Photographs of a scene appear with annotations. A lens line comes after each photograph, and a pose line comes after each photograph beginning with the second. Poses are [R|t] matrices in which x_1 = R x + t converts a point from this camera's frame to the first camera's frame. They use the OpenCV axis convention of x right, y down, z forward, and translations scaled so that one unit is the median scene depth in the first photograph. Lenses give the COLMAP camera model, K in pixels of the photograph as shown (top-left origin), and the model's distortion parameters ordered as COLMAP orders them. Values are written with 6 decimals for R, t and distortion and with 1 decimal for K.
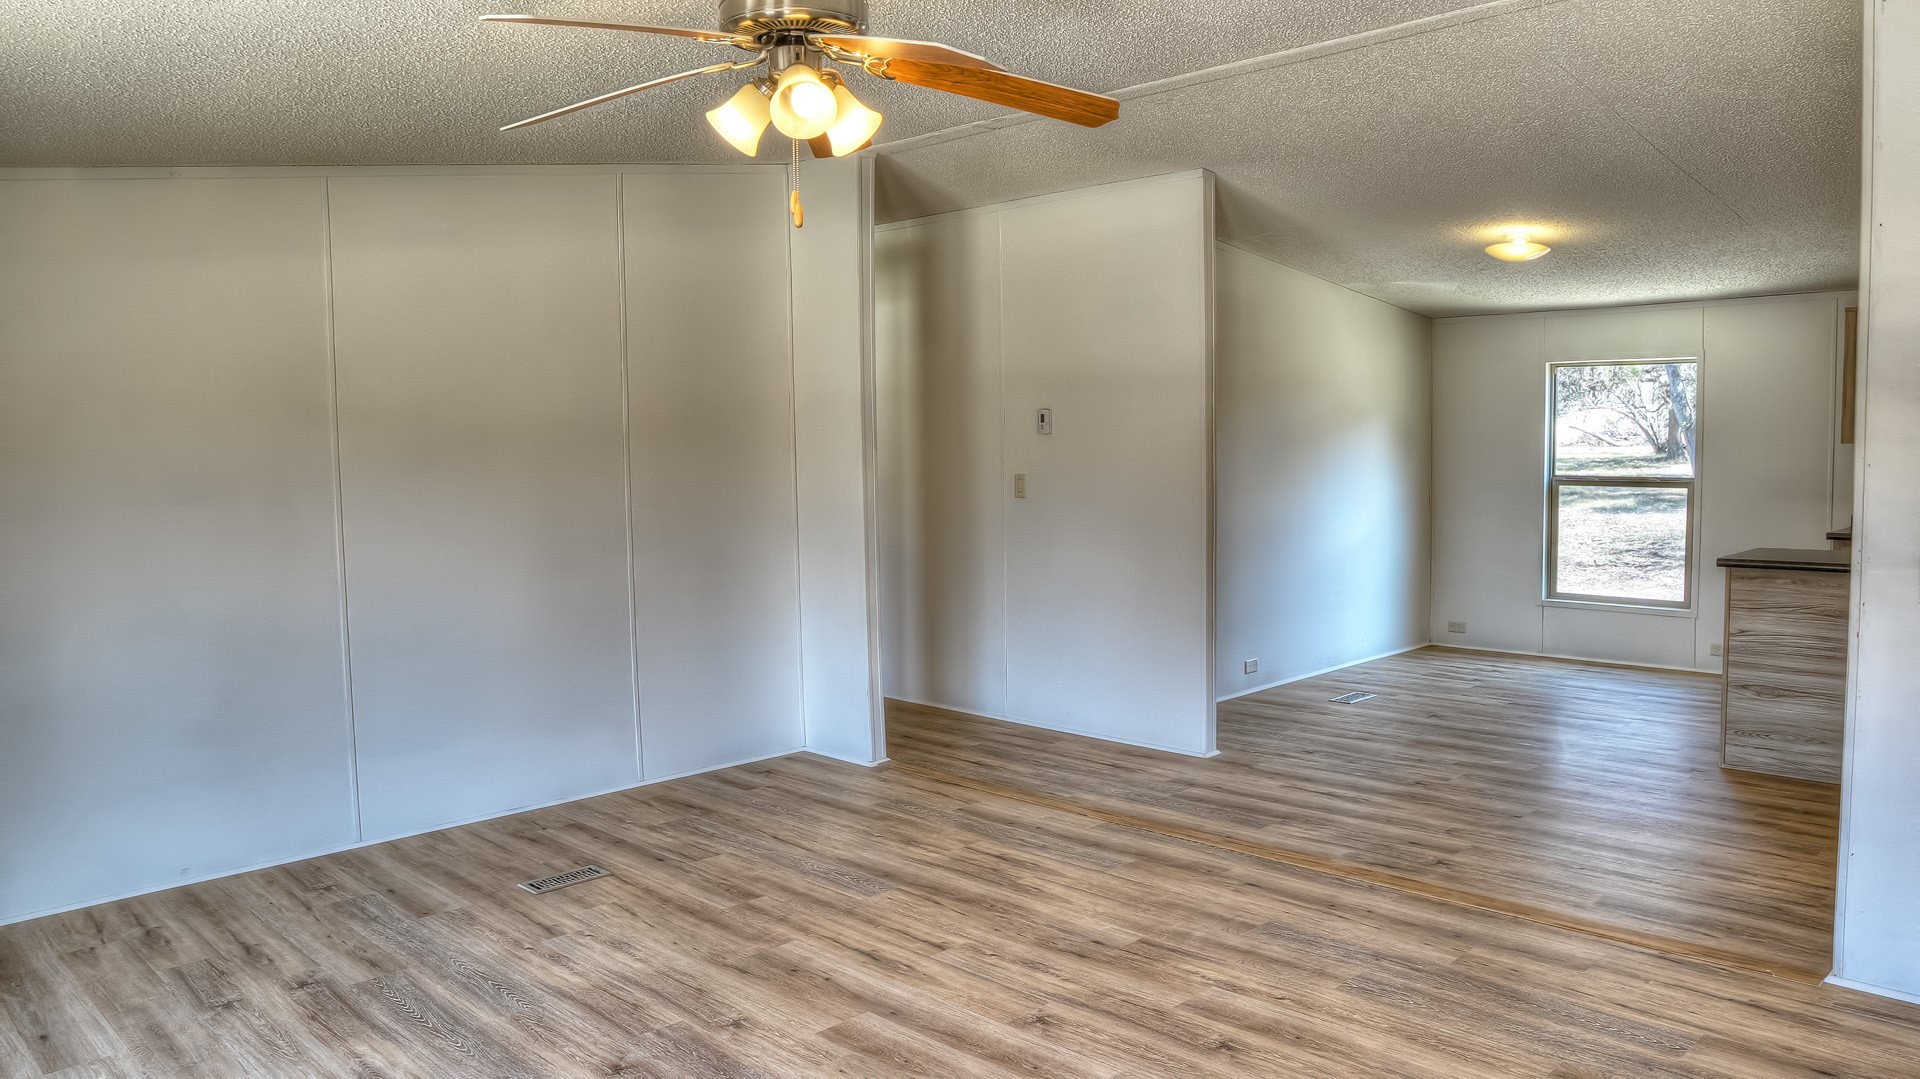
lens RADIAL K [[1384.8, 0, 956.0], [0, 1384.8, 537.6], [0, 0, 1]] dist [-0.061266, 0.024323]
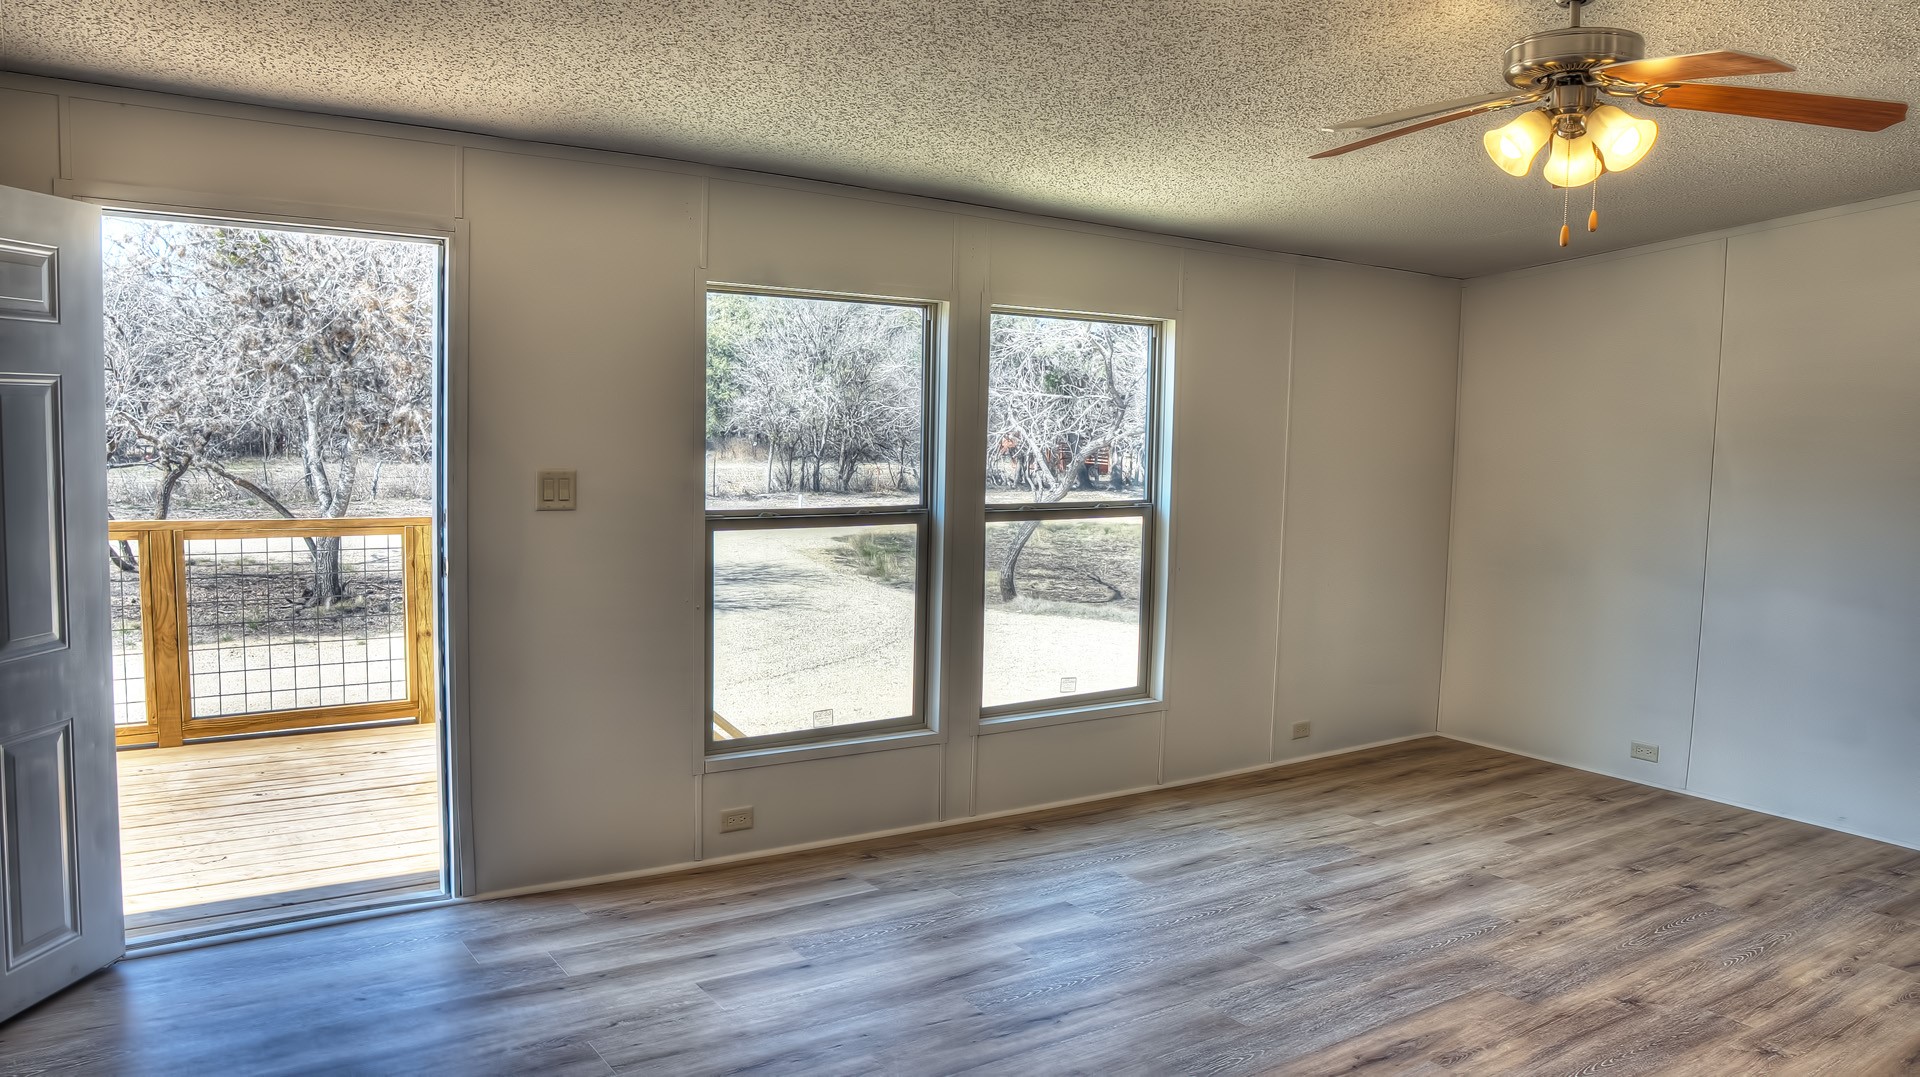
lens RADIAL K [[1384.8, 0, 958.4], [0, 1384.8, 538.6], [0, 0, 1]] dist [-0.061266, 0.024323]
pose [[-0.176694, 0.100206, -0.979152, 0.452100], [-0.108528, 0.986755, 0.120568, -0.030040], [0.978264, 0.127570, -0.163479, 0.298242]]
